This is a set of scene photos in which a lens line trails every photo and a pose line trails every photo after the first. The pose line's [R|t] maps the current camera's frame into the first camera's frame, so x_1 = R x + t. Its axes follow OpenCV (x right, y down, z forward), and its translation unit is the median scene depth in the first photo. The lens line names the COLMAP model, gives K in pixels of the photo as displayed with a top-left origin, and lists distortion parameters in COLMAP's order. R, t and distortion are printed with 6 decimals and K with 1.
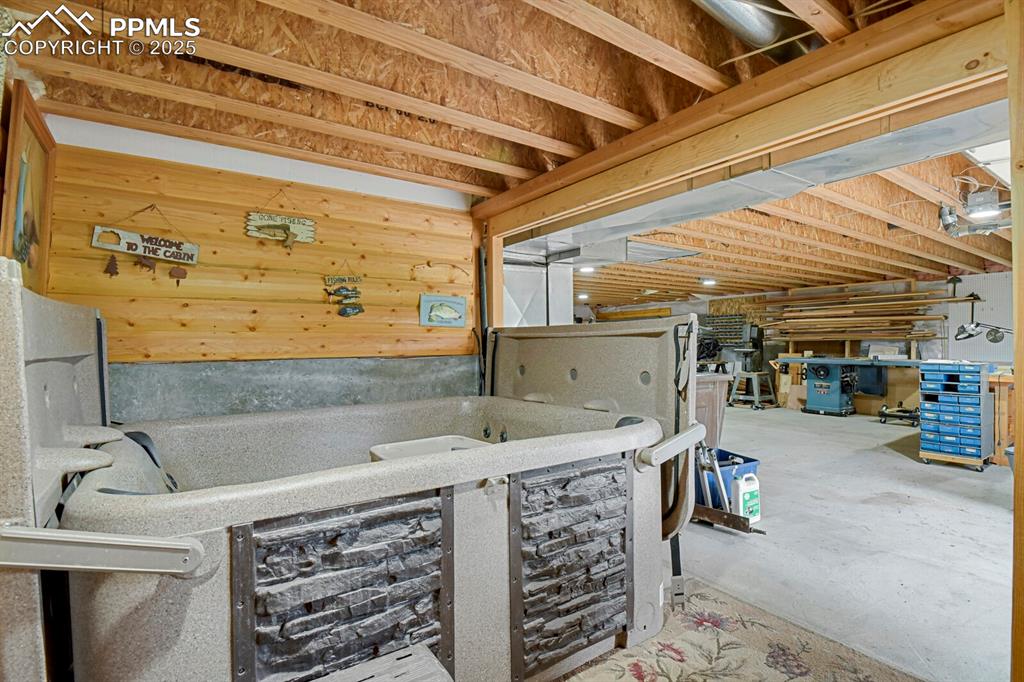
lens RADIAL K [[501.6, 0, 517.7], [0, 501.6, 345.9], [0, 0, 1]] dist [-0.024445, -0.002994]
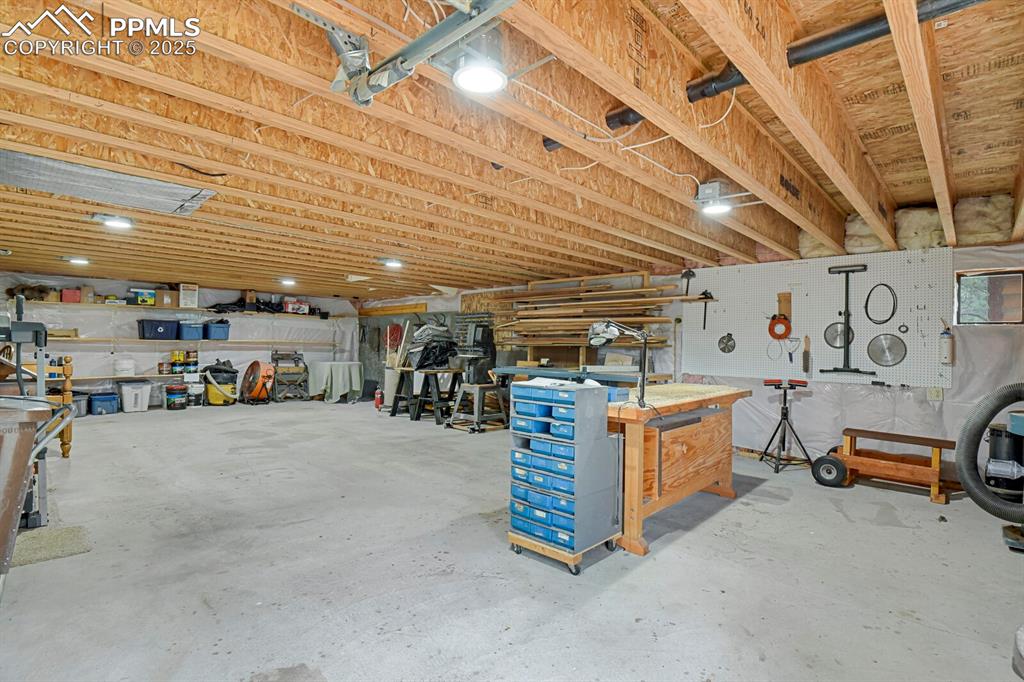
lens RADIAL K [[501.6, 0, 516.4], [0, 501.6, 343.2], [0, 0, 1]] dist [-0.024445, -0.002994]
pose [[0.977248, 0.023369, 0.210810, 0.417348], [-0.021268, 0.999699, -0.012230, -0.004676], [-0.211033, 0.007468, 0.977450, 0.241439]]
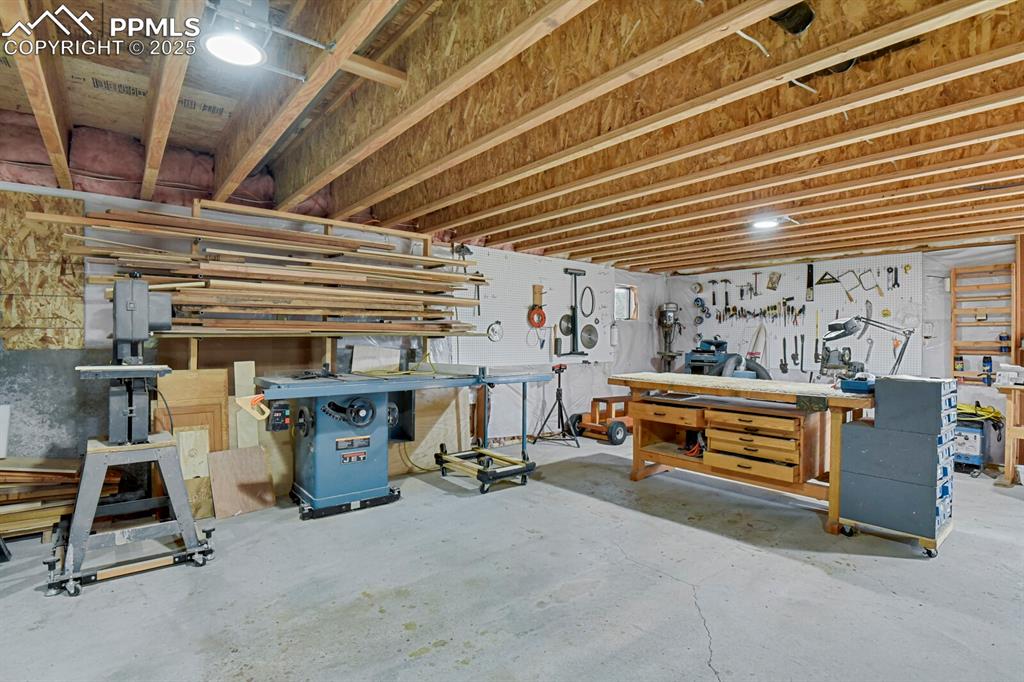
lens RADIAL K [[501.6, 0, 518.7], [0, 501.6, 341.2], [0, 0, 1]] dist [-0.024445, -0.002994]
pose [[-0.085206, -0.006719, 0.996341, 0.177510], [-0.002597, 0.999975, 0.006521, -0.011050], [-0.996360, -0.002032, -0.085221, 0.923001]]
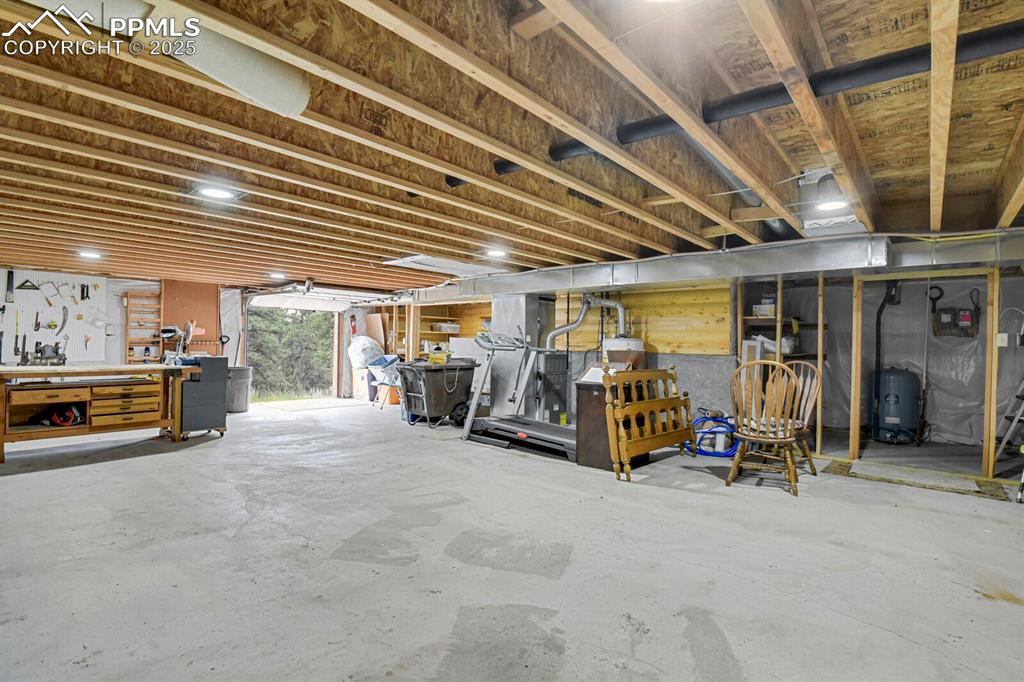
lens RADIAL K [[501.6, 0, 511.7], [0, 501.6, 342.3], [0, 0, 1]] dist [-0.024445, -0.002994]
pose [[-0.965789, -0.015118, -0.258889, 0.259565], [-0.016387, 0.999862, 0.002746, -0.014692], [0.258812, 0.006894, -0.965903, 1.471023]]
